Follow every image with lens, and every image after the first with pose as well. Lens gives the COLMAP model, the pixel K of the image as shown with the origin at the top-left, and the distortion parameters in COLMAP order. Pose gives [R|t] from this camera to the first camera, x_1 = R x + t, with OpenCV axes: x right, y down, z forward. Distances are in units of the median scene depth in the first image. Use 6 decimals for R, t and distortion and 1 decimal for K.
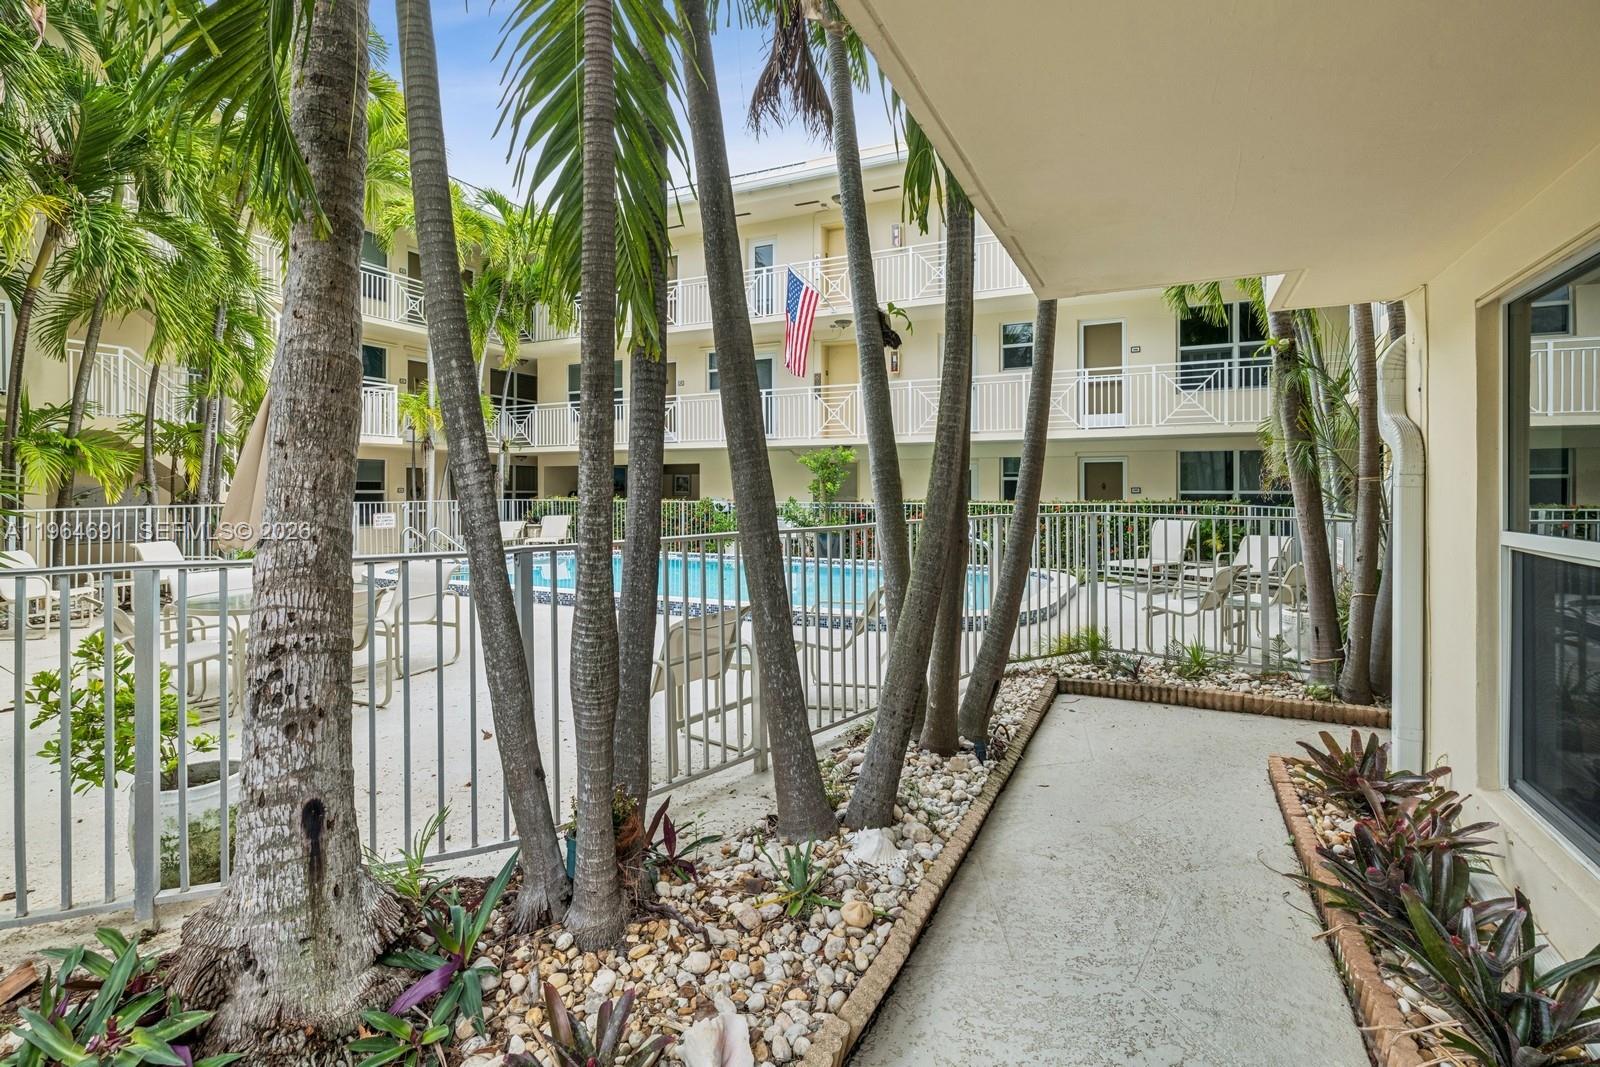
lens RADIAL K [[754.4, 0, 802.1], [0, 754.4, 502.2], [0, 0, 1]] dist [-0.000399, -0.000016]
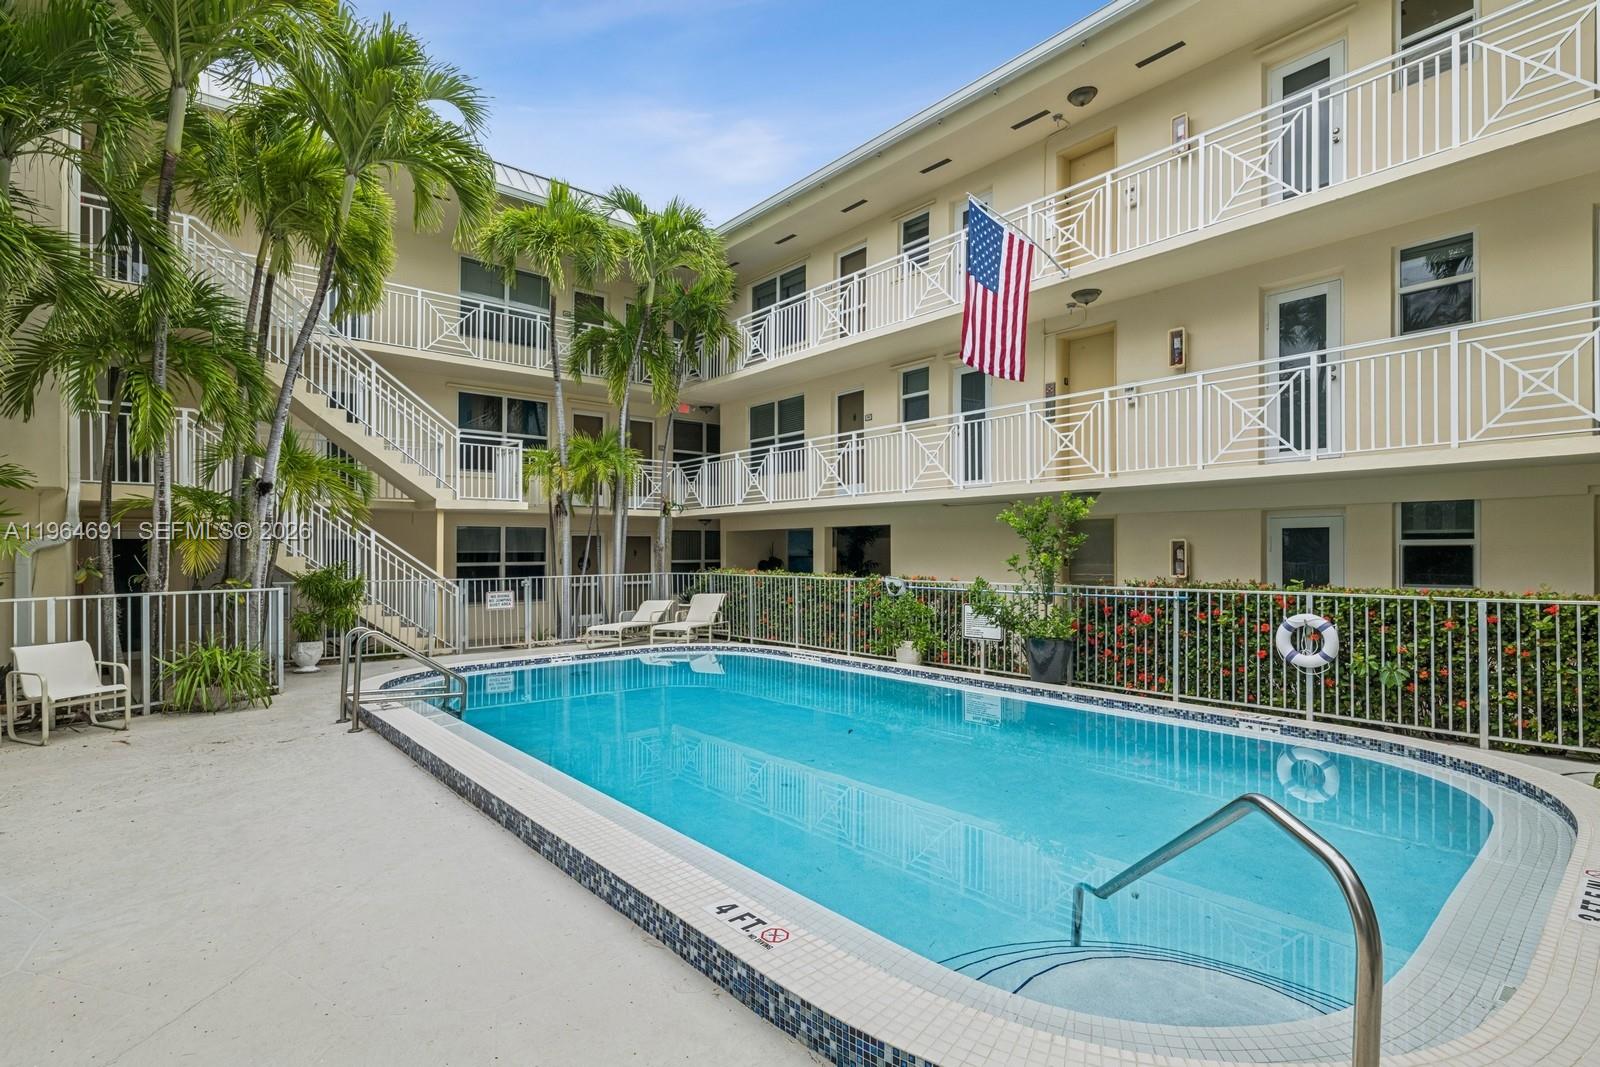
lens RADIAL K [[757.3, 0, 800.4], [0, 757.3, 562.5], [0, 0, 1]] dist [-0.001788, -0.000132]
pose [[0.918174, 0.000178, -0.396178, 0.082671], [0.001007, 0.999996, 0.002782, -0.017920], [0.396177, -0.002953, 0.918169, 0.319843]]
